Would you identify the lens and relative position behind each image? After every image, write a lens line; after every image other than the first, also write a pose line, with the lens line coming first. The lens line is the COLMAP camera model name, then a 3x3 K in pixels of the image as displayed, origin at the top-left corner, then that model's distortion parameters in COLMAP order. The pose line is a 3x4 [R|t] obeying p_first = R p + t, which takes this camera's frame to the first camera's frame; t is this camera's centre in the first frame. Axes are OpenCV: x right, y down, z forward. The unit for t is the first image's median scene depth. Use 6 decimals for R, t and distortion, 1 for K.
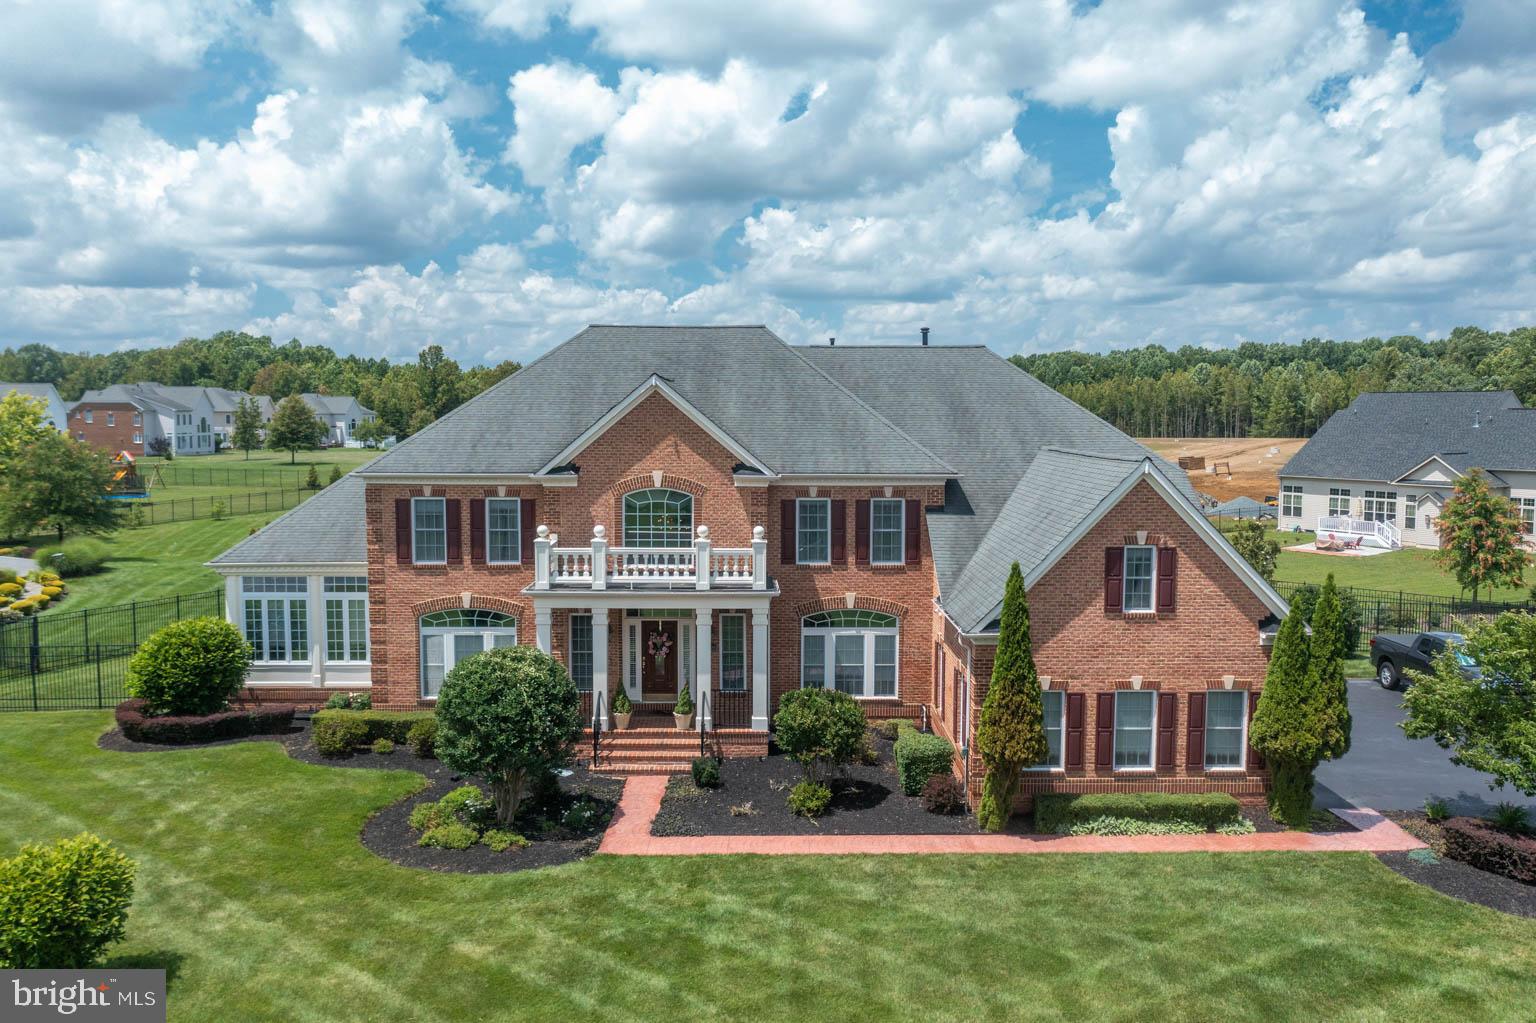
lens RADIAL K [[1204.1, 0, 771.7], [0, 1204.1, 513.6], [0, 0, 1]] dist [0.004181, 0.012221]
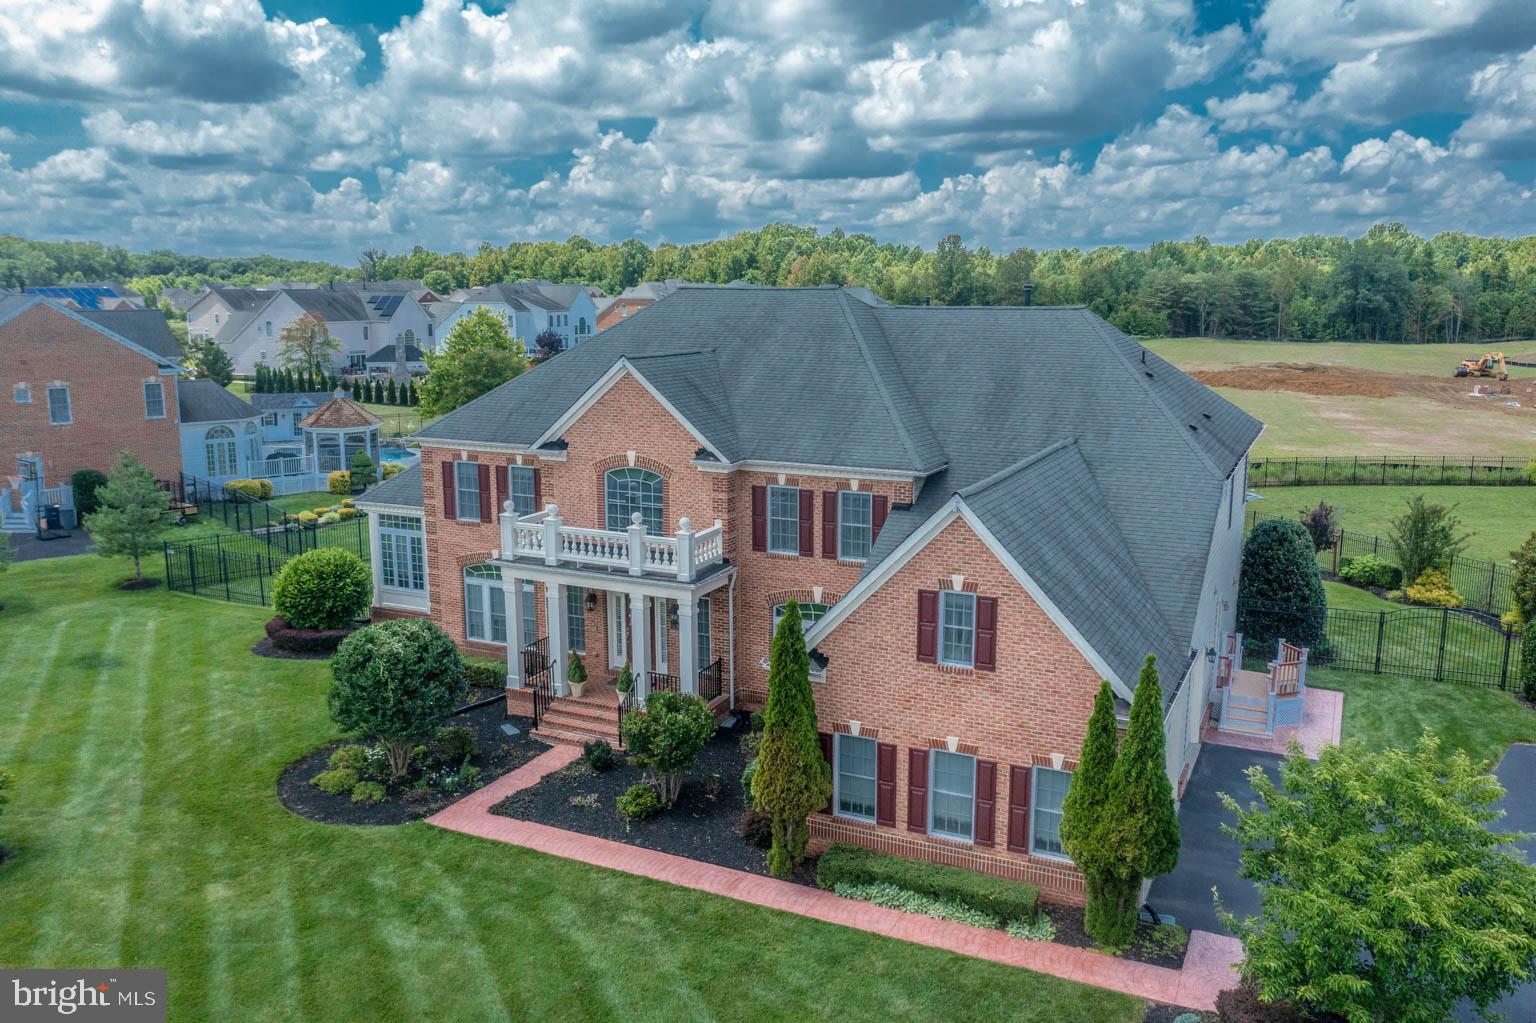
lens RADIAL K [[1204.1, 0, 771.8], [0, 1204.1, 510.5], [0, 0, 1]] dist [0.004181, 0.012221]
pose [[0.895633, 0.078400, -0.437831, 0.481998], [-0.035991, 0.993890, 0.104346, -0.100268], [0.443336, -0.077698, 0.892982, 0.147942]]
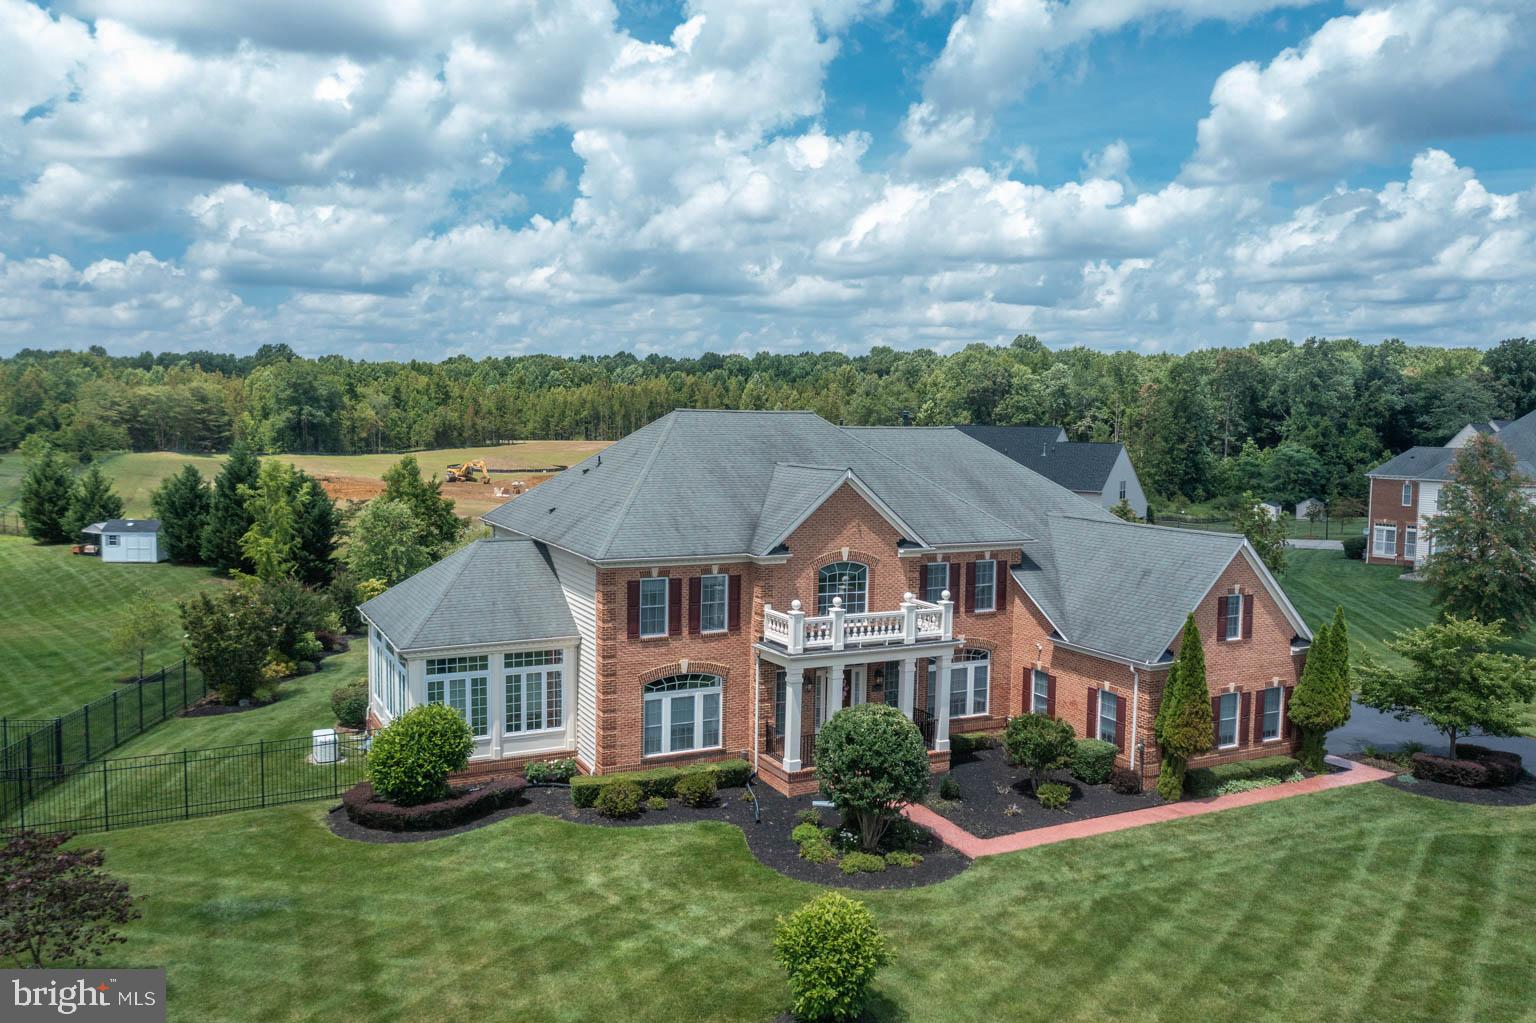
lens RADIAL K [[1204.1, 0, 775.0], [0, 1204.1, 513.8], [0, 0, 1]] dist [0.004181, 0.012221]
pose [[0.894383, -0.027271, 0.446470, -0.732766], [0.025780, 0.999623, 0.009415, -0.086617], [-0.446558, 0.003089, 0.894749, -0.058514]]
